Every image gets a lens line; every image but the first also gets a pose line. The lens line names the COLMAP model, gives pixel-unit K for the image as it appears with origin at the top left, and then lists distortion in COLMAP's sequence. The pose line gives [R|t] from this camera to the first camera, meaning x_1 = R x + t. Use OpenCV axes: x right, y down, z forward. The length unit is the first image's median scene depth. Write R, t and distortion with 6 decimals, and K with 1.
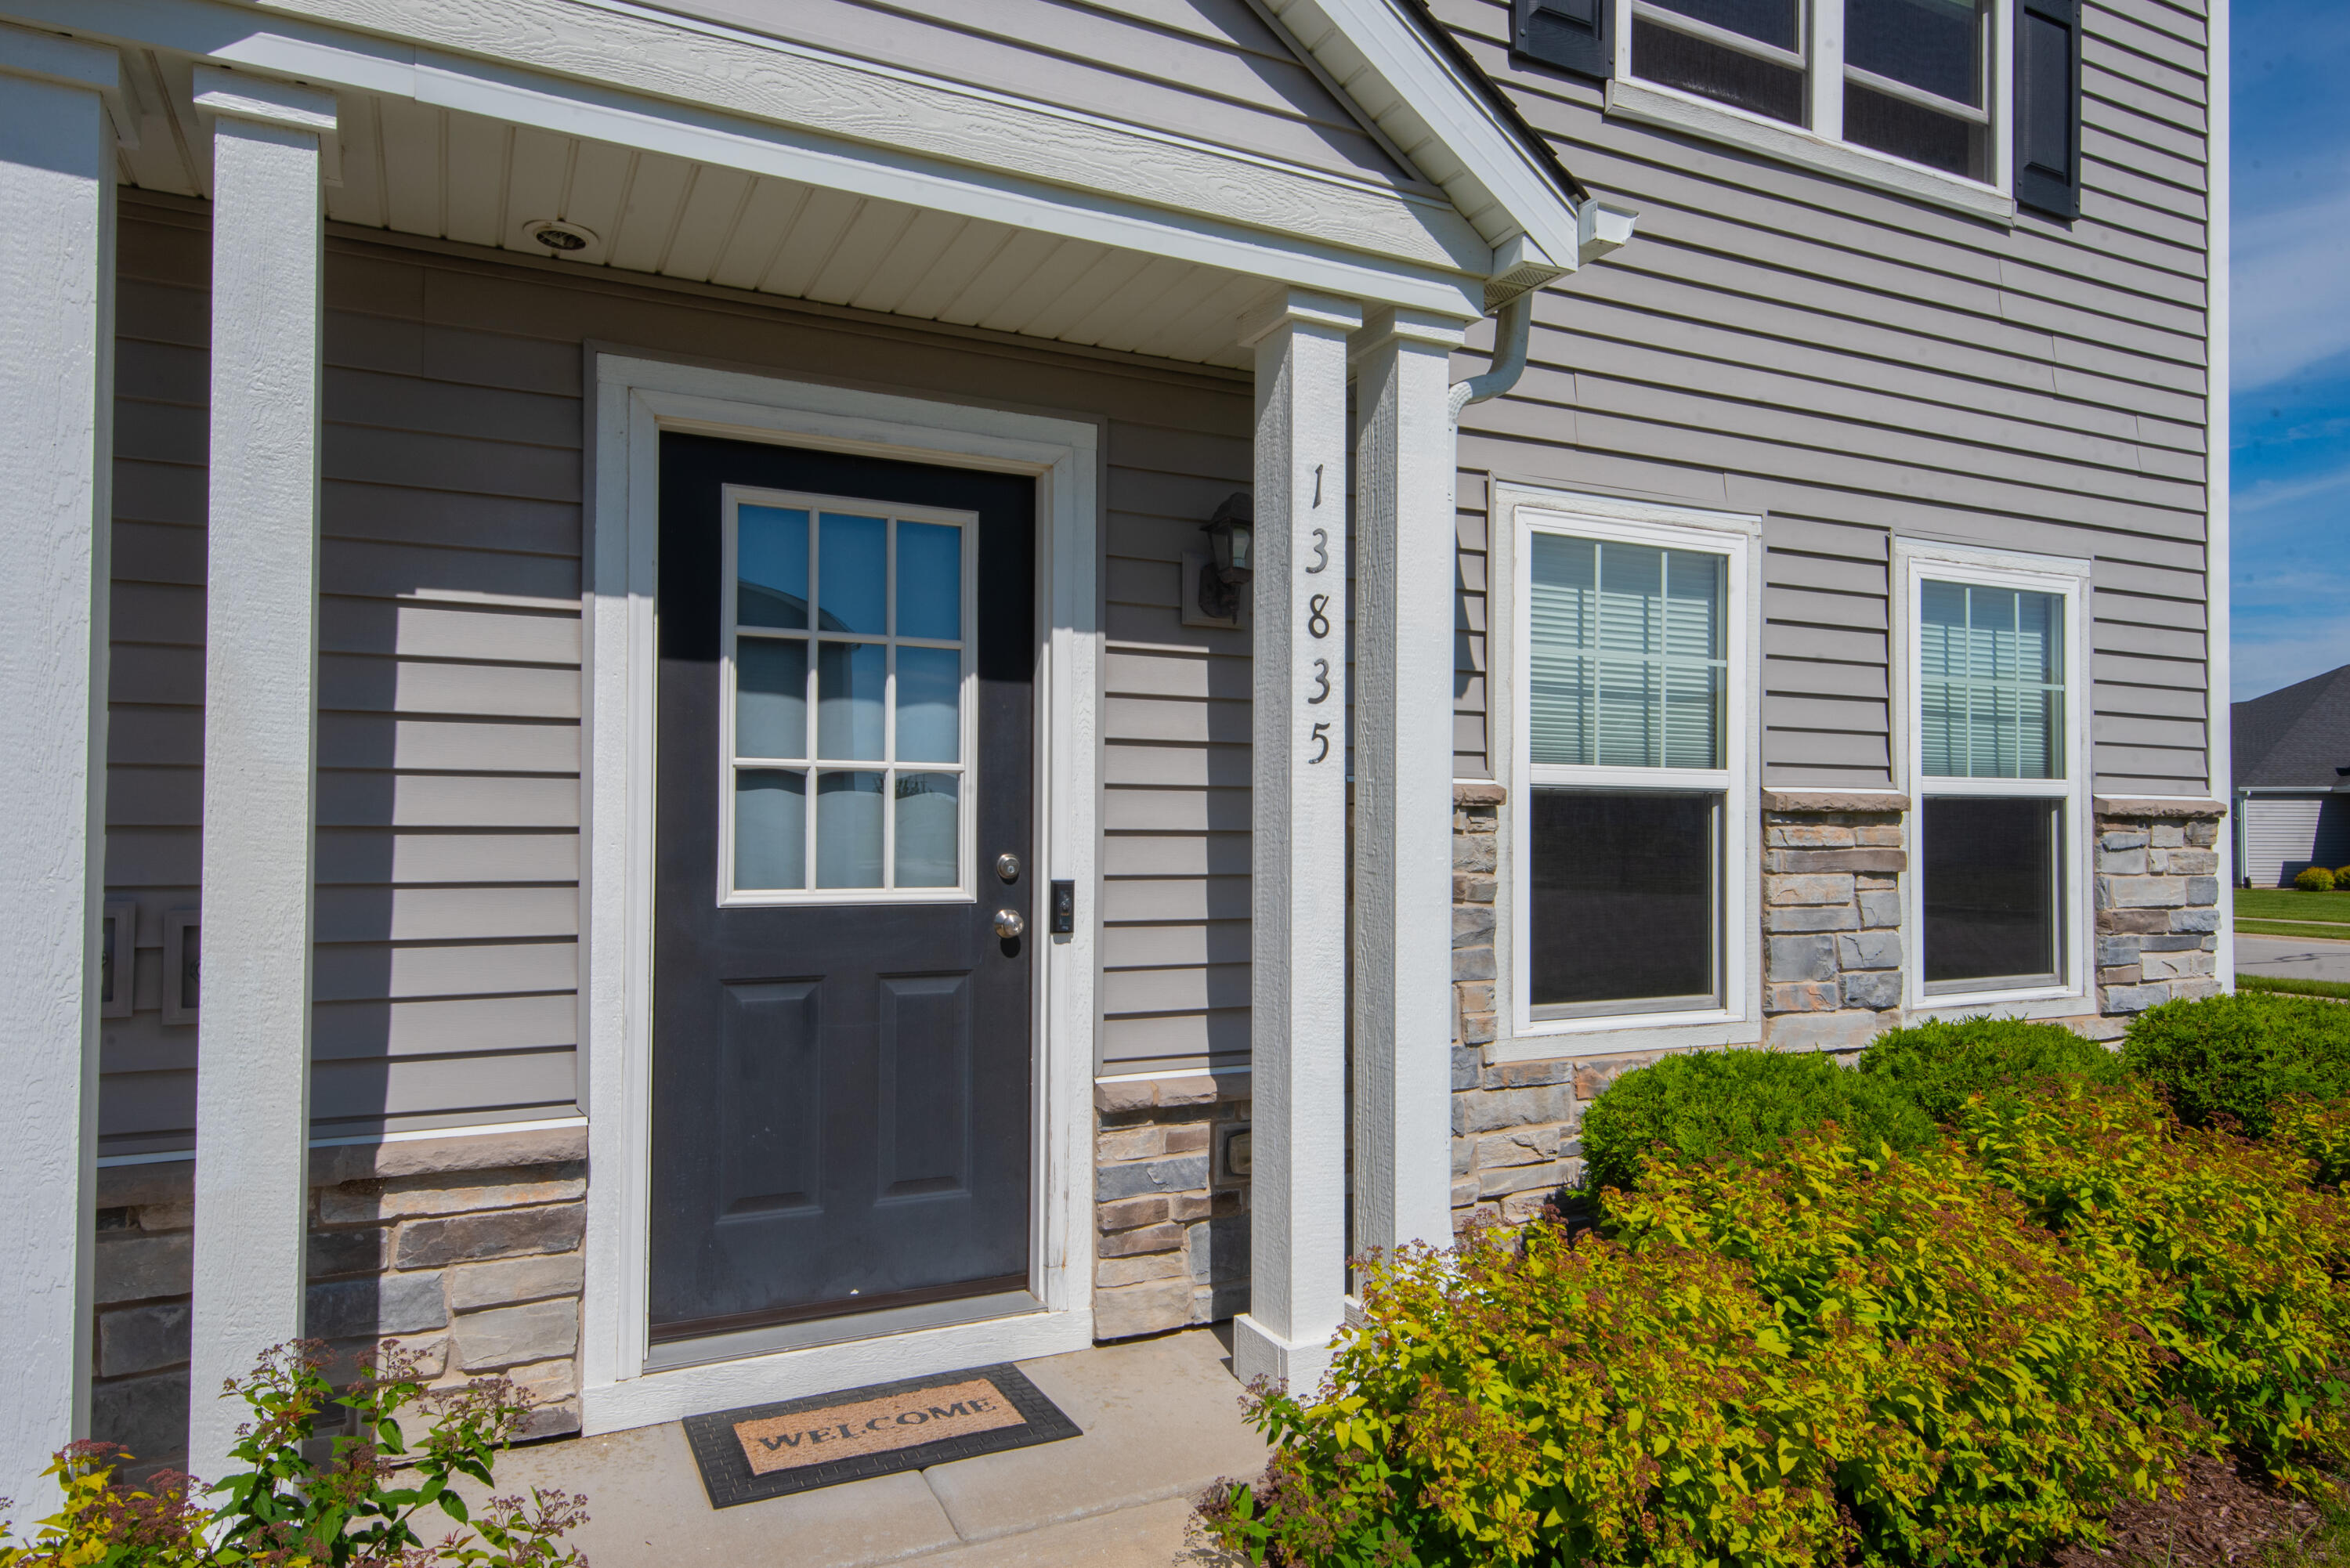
lens RADIAL K [[1500.3, 0, 1212.6], [0, 1500.3, 801.8], [0, 0, 1]] dist [0.021606, -0.009064]
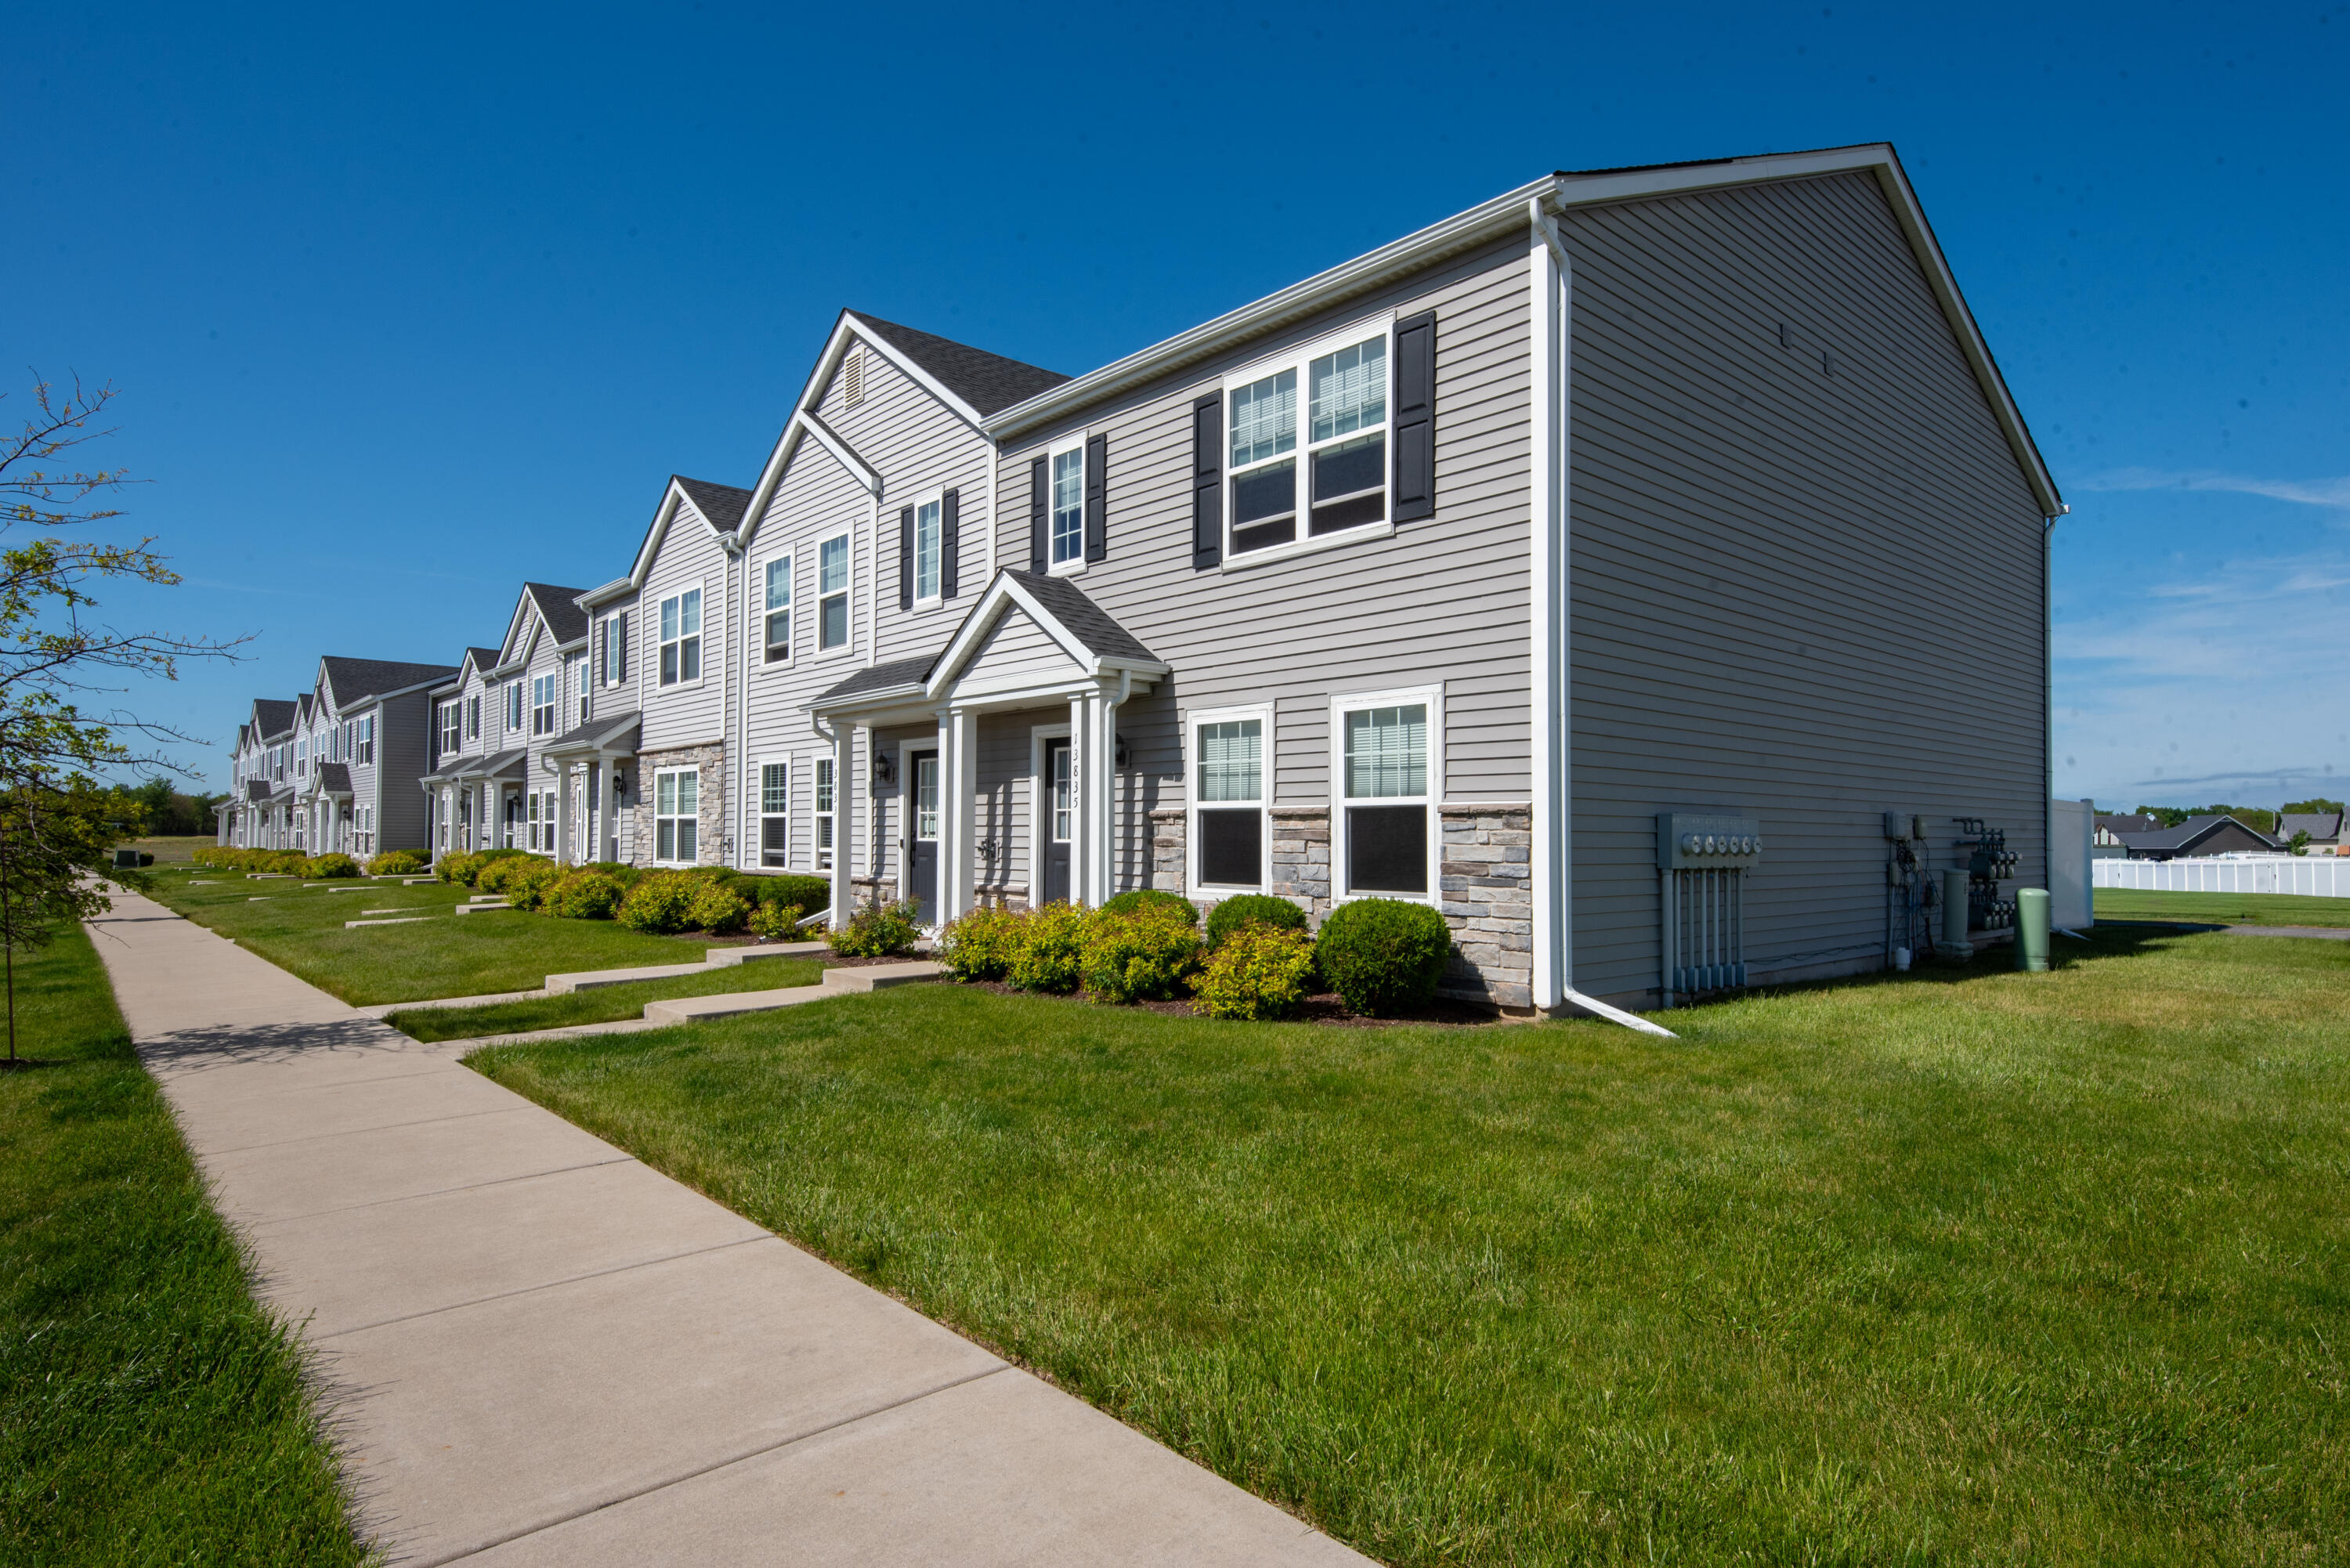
lens RADIAL K [[1268.5, 0, 1174.2], [0, 1268.5, 802.2], [0, 0, 1]] dist [0.005445, 0.000414]
pose [[0.241666, -0.028417, -0.969943, 3.175421], [0.016020, 0.999552, -0.025293, 0.046249], [0.970227, -0.009426, 0.242013, 0.401008]]
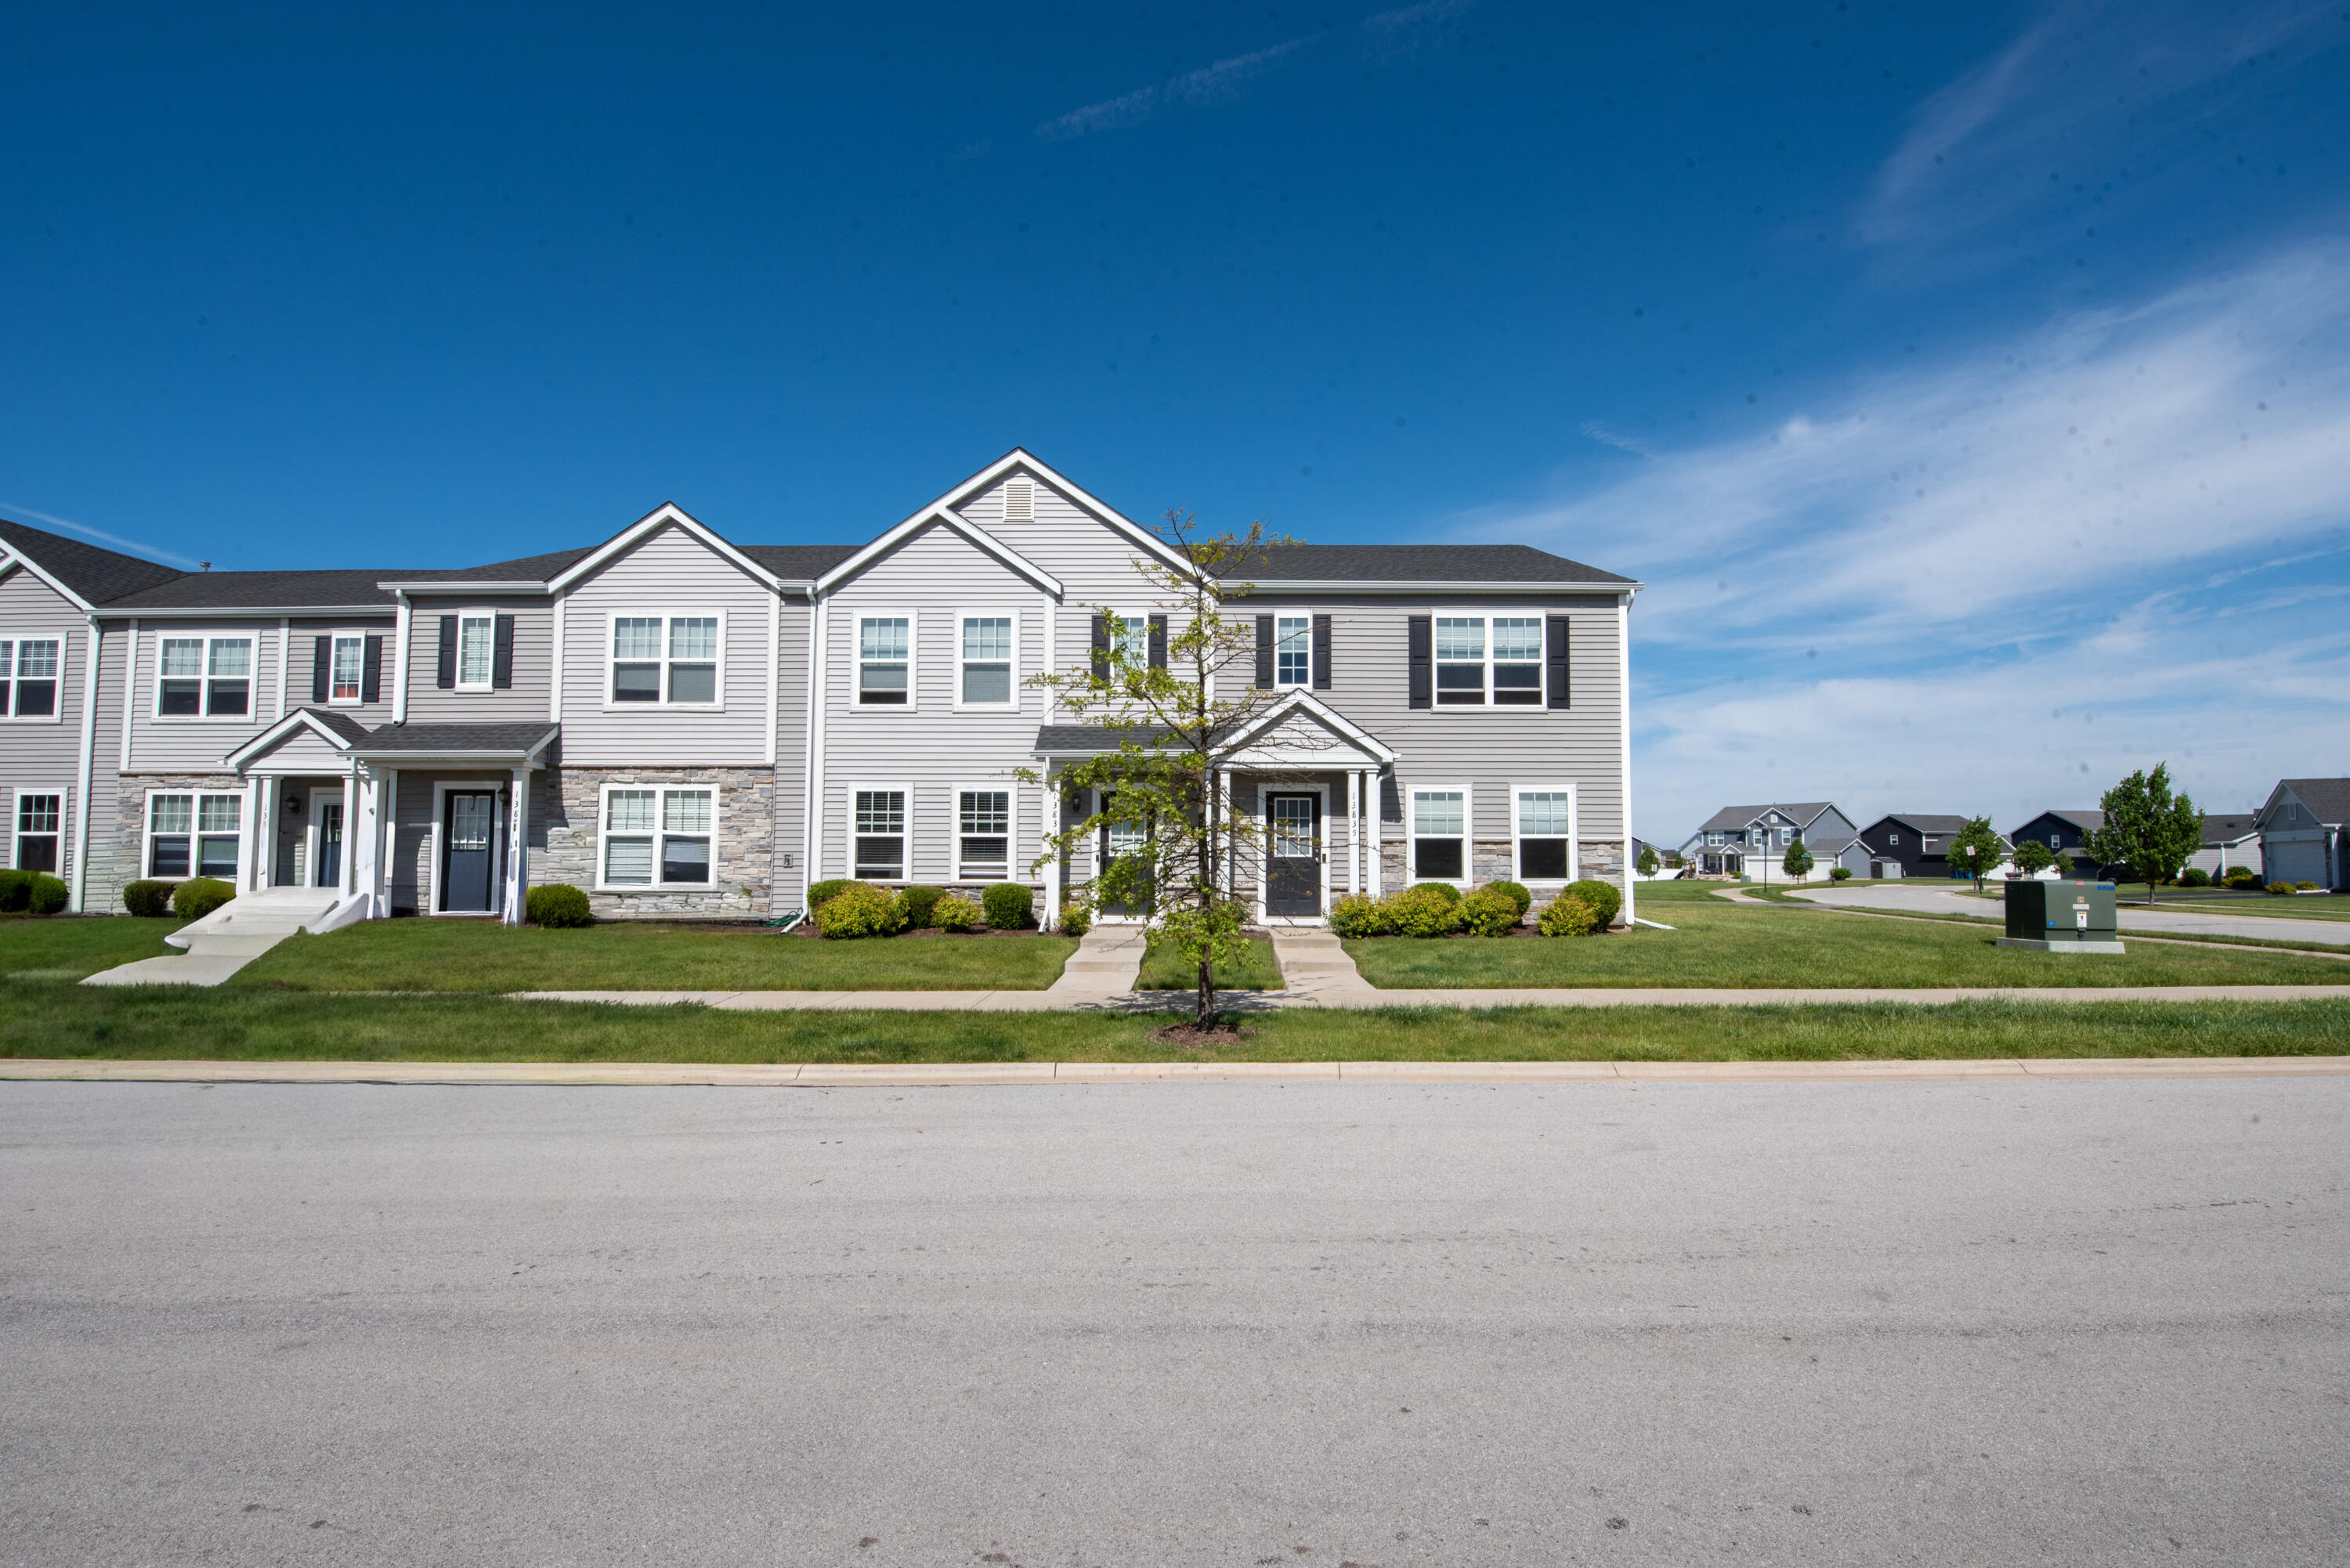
lens RADIAL K [[1038.8, 0, 1174.7], [0, 1038.8, 789.2], [0, 0, 1]] dist [-0.005884, -0.007233]
pose [[0.880475, -0.027761, -0.473279, 1.488190], [0.009489, 0.999116, -0.040952, -0.049500], [0.473998, 0.031566, 0.879960, -3.331809]]
